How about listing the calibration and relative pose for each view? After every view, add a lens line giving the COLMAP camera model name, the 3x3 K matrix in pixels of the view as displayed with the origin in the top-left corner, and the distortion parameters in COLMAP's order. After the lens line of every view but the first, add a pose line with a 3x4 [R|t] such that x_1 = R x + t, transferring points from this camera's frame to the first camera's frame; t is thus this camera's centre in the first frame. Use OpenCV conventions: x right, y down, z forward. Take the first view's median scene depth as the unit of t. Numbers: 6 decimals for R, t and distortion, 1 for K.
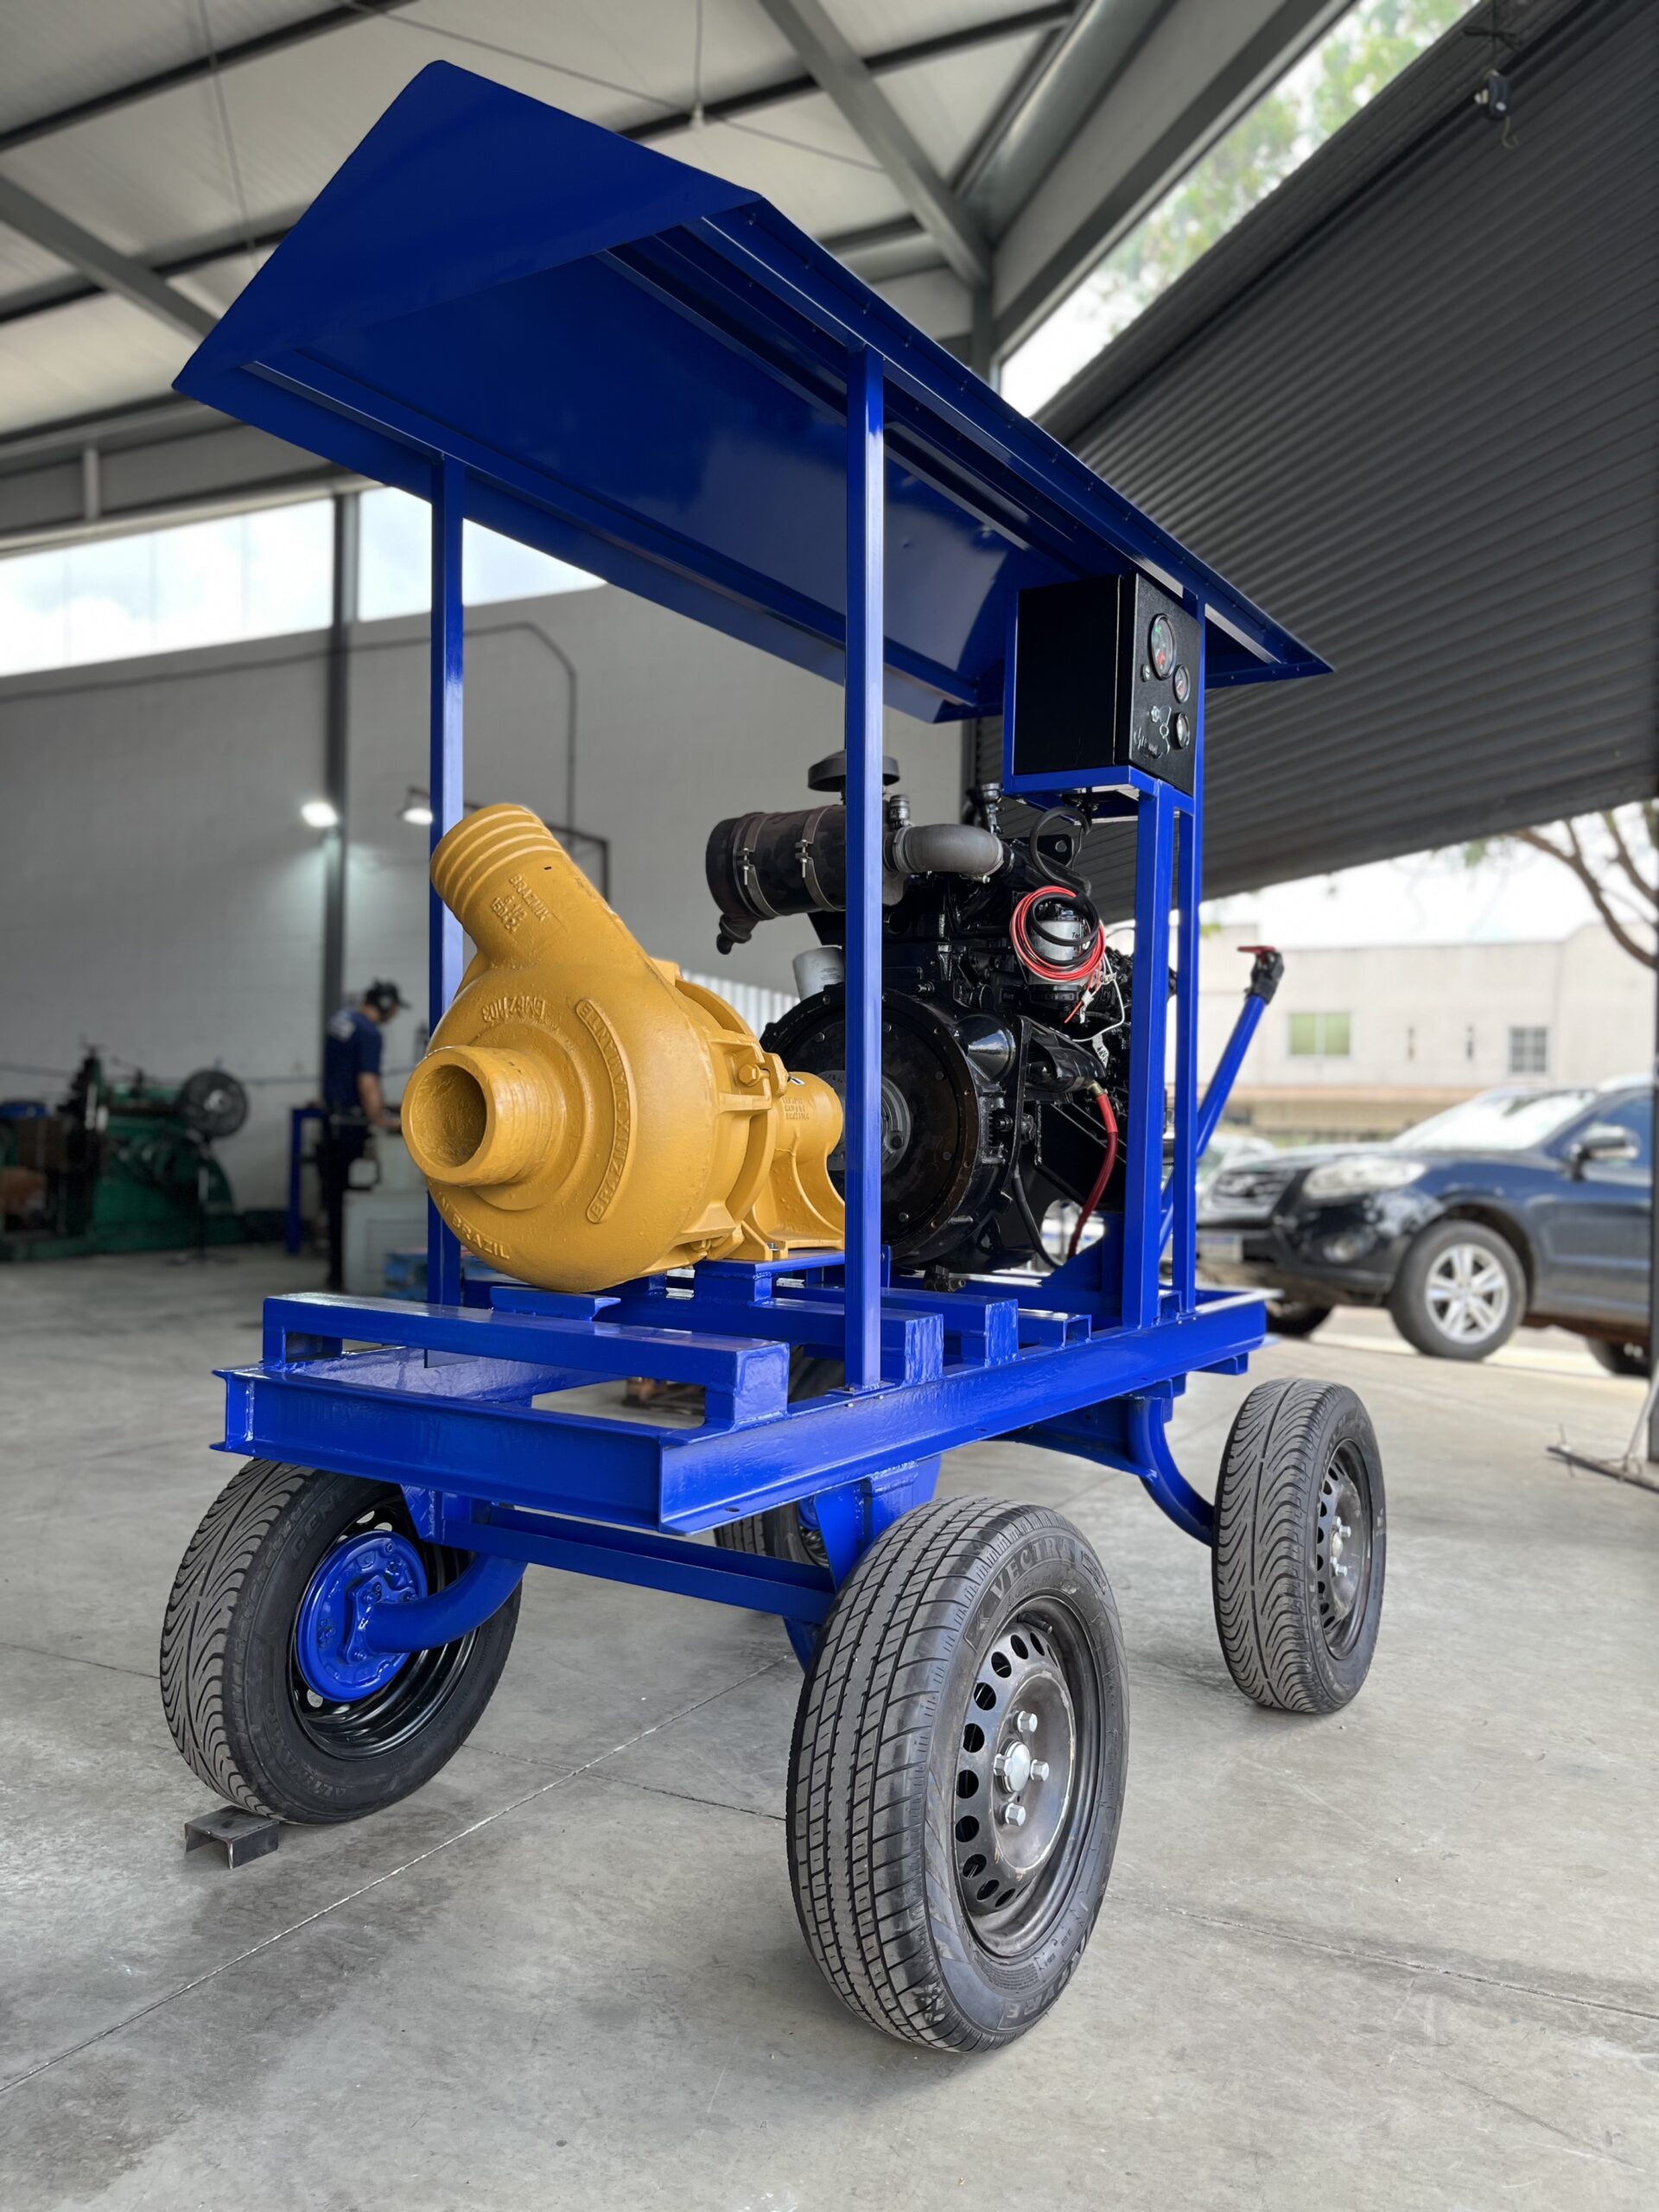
lens RADIAL K [[1665.6, 0, 813.0], [0, 1665.6, 1113.9], [0, 0, 1]] dist [0.054806, -0.081931]
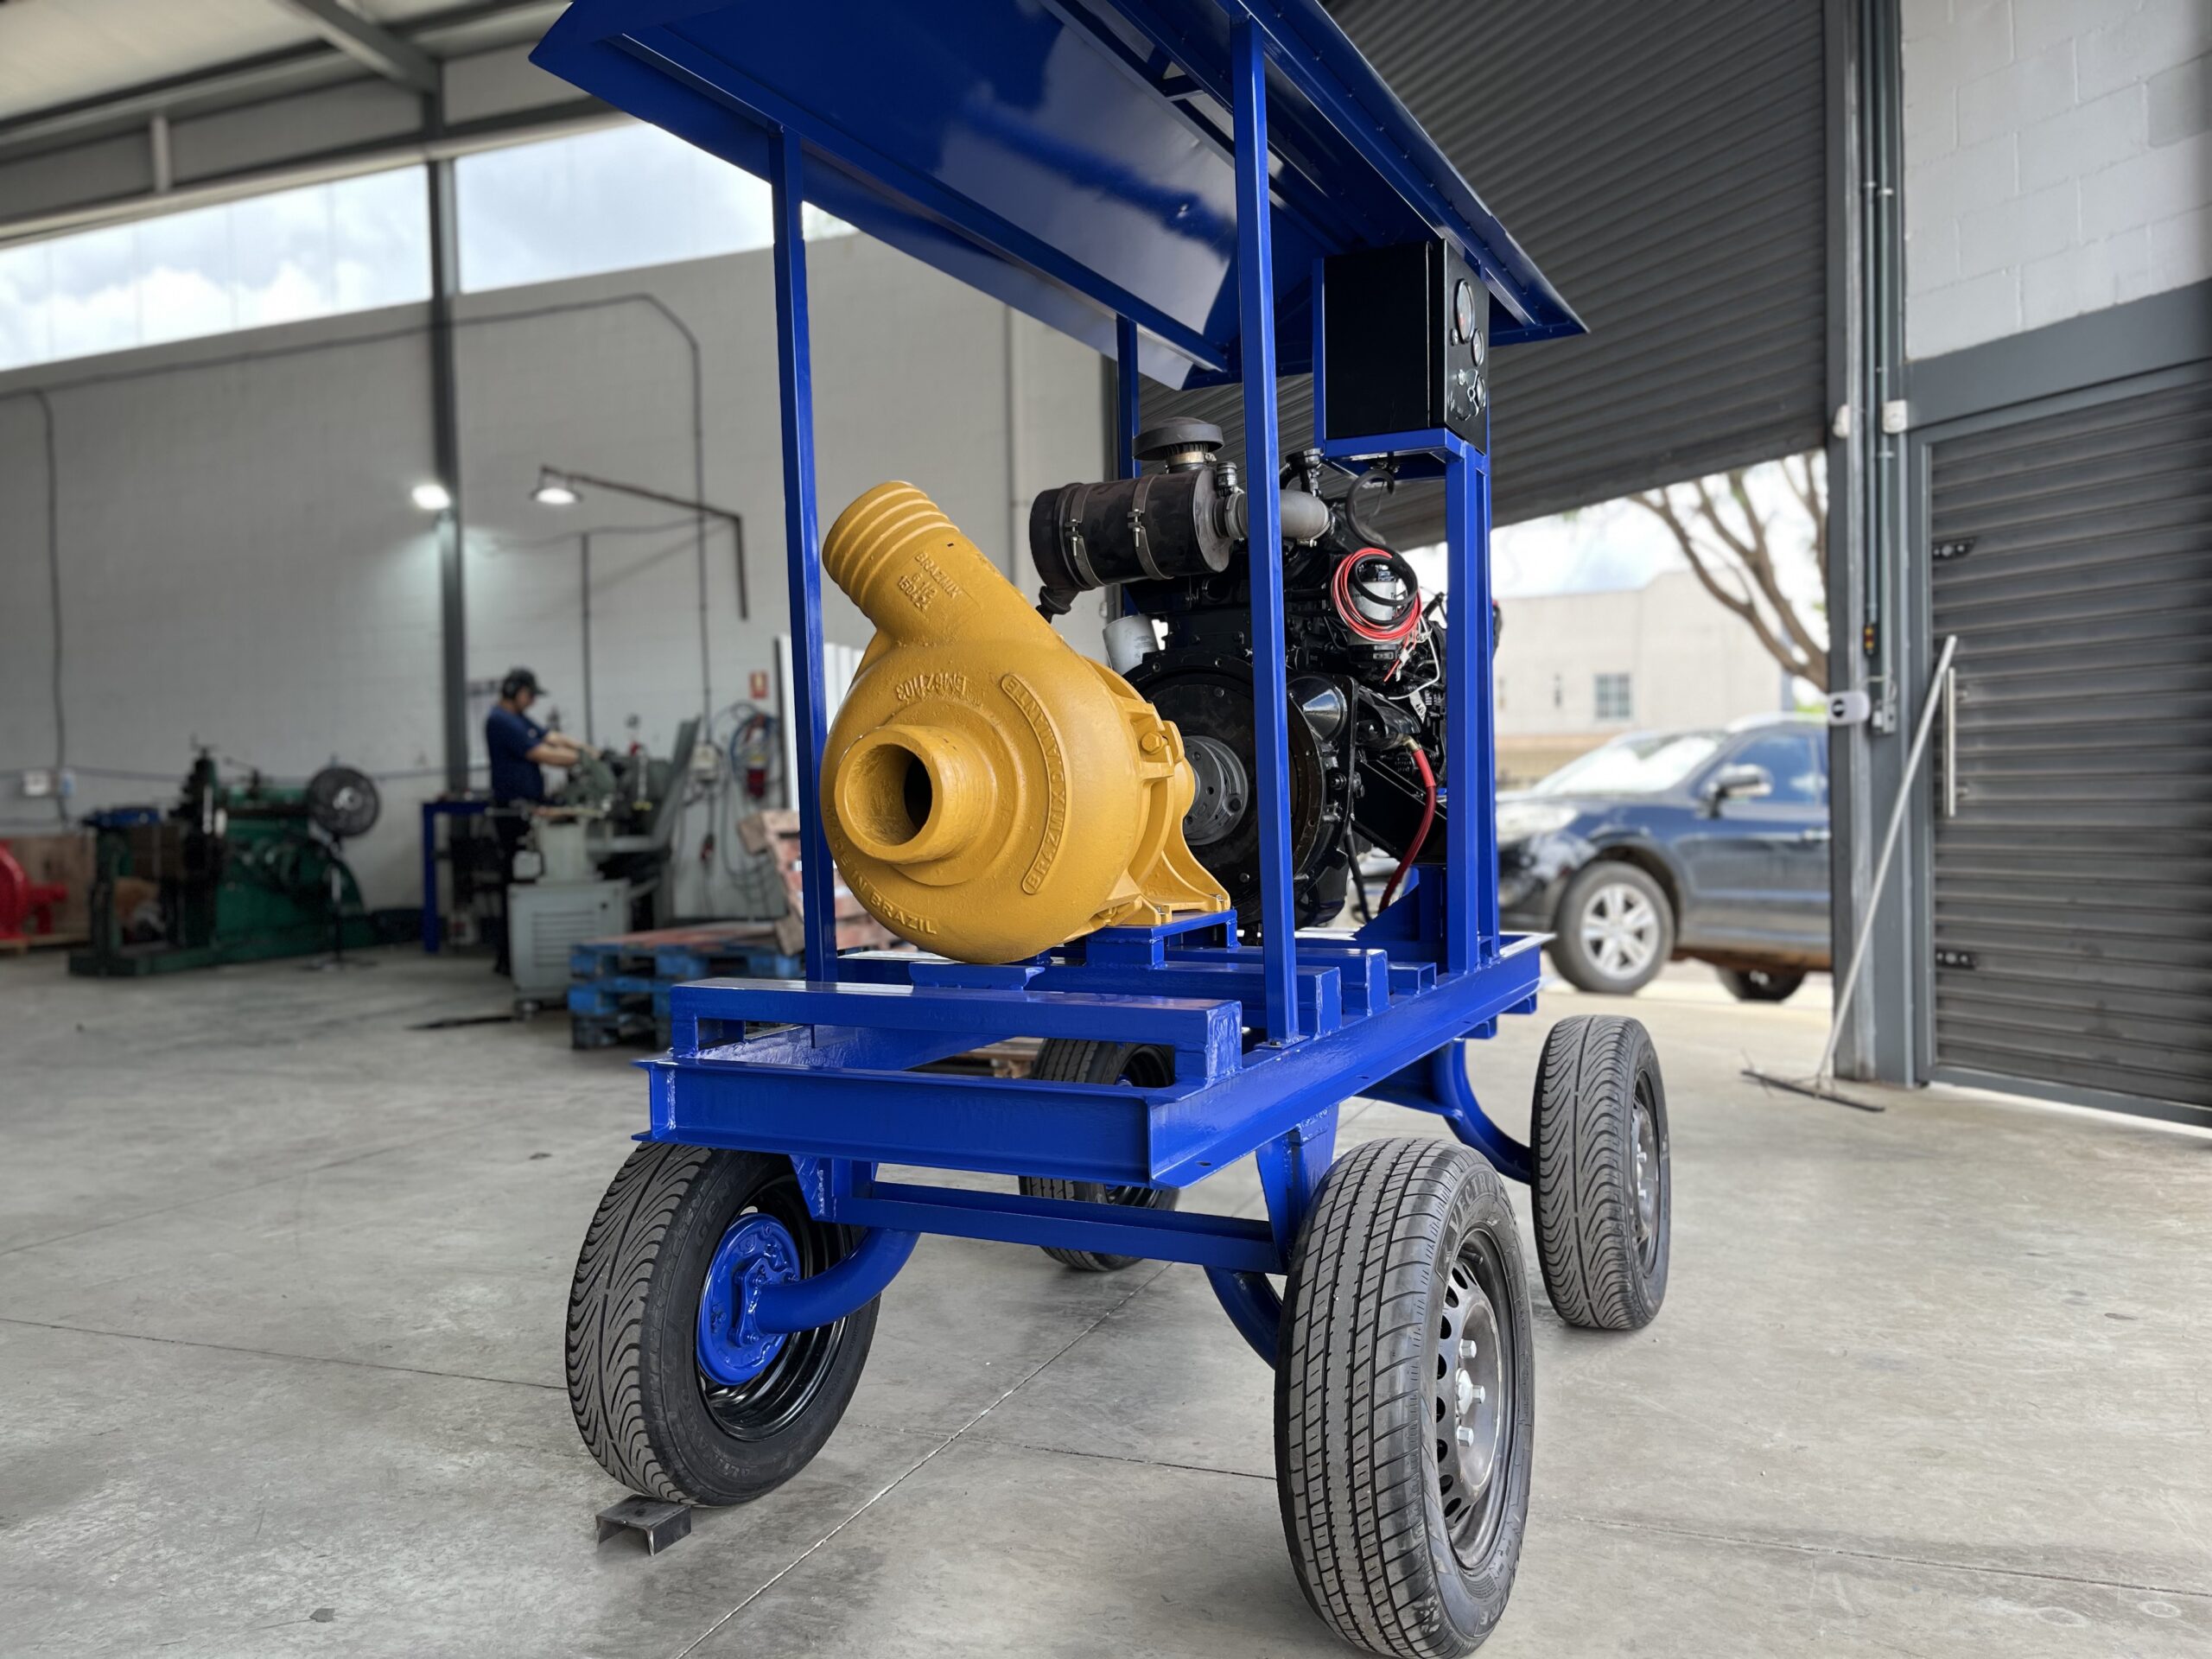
lens RADIAL K [[1665.6, 0, 1092.9], [0, 1665.6, 832.2], [0, 0, 1]] dist [0.054806, -0.081931]
pose [[0.994608, -0.045126, 0.093372, -0.109532], [0.042404, 0.998622, 0.030928, -0.001223], [-0.094639, -0.026802, 0.995151, -0.007075]]
